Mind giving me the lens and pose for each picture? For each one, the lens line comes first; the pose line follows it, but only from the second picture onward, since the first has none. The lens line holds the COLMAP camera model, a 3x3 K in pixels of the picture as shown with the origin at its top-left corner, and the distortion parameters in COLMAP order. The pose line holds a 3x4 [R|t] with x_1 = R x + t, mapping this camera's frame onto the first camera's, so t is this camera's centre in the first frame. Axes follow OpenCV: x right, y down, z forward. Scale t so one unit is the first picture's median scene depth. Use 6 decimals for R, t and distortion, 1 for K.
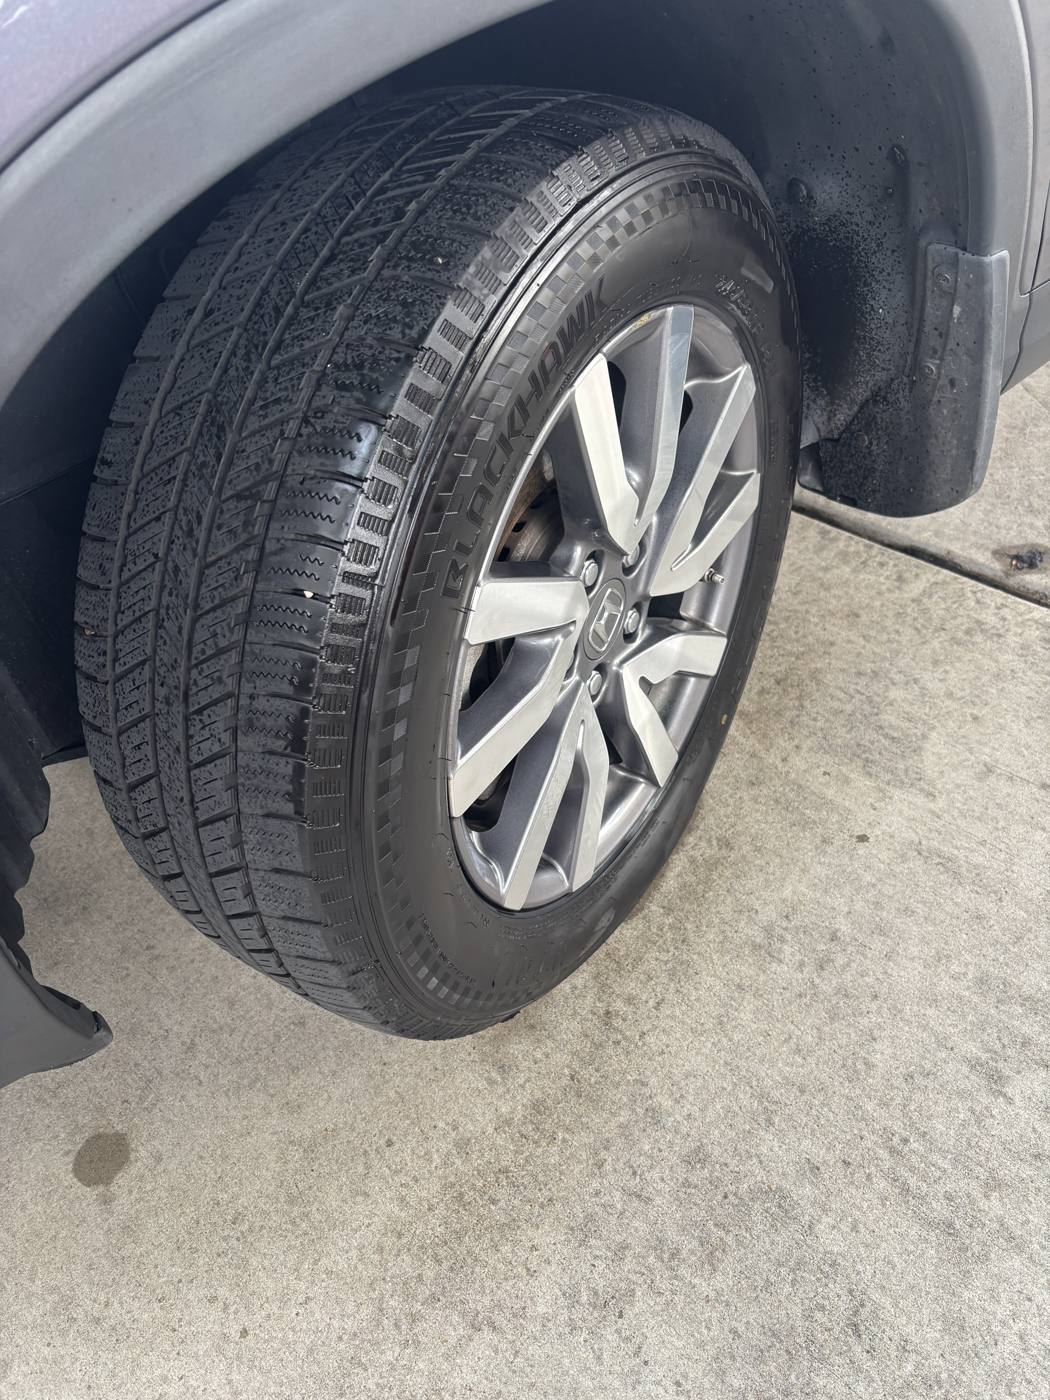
lens RADIAL K [[1043.0, 0, 523.4], [0, 1043.0, 706.7], [0, 0, 1]] dist [0.002394, 0.004371]
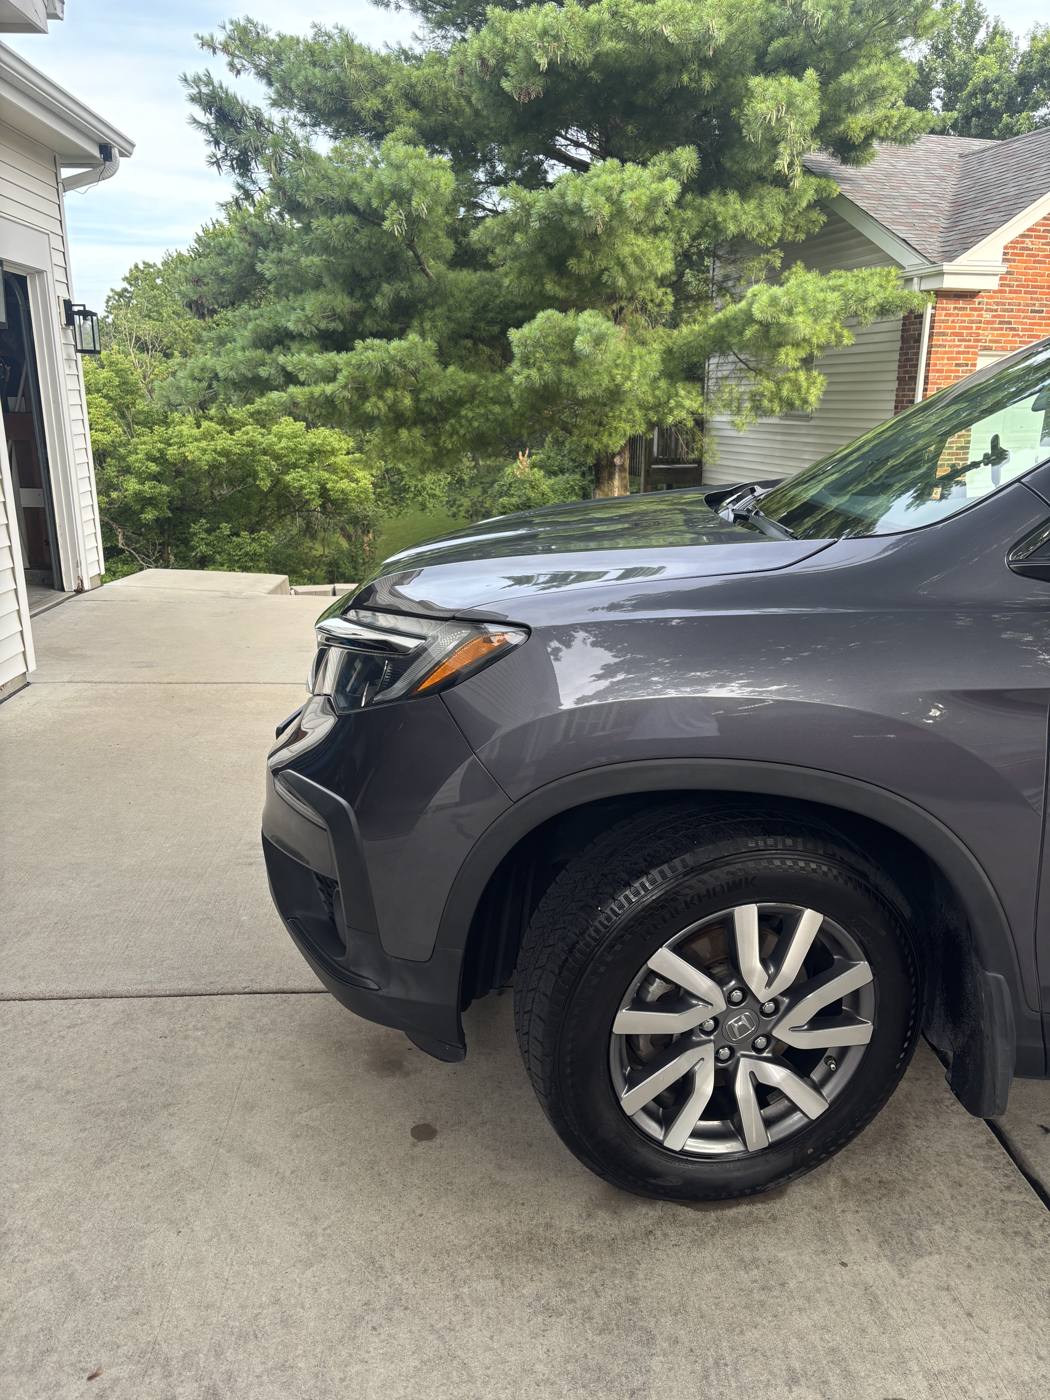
lens RADIAL K [[1043.0, 0, 523.4], [0, 1043.0, 706.7], [0, 0, 1]] dist [0.002394, 0.004371]
pose [[0.703662, 0.337991, -0.624998, 0.812552], [-0.600240, 0.753469, -0.268321, 0.242646], [0.380226, 0.563956, 0.733063, -1.013993]]
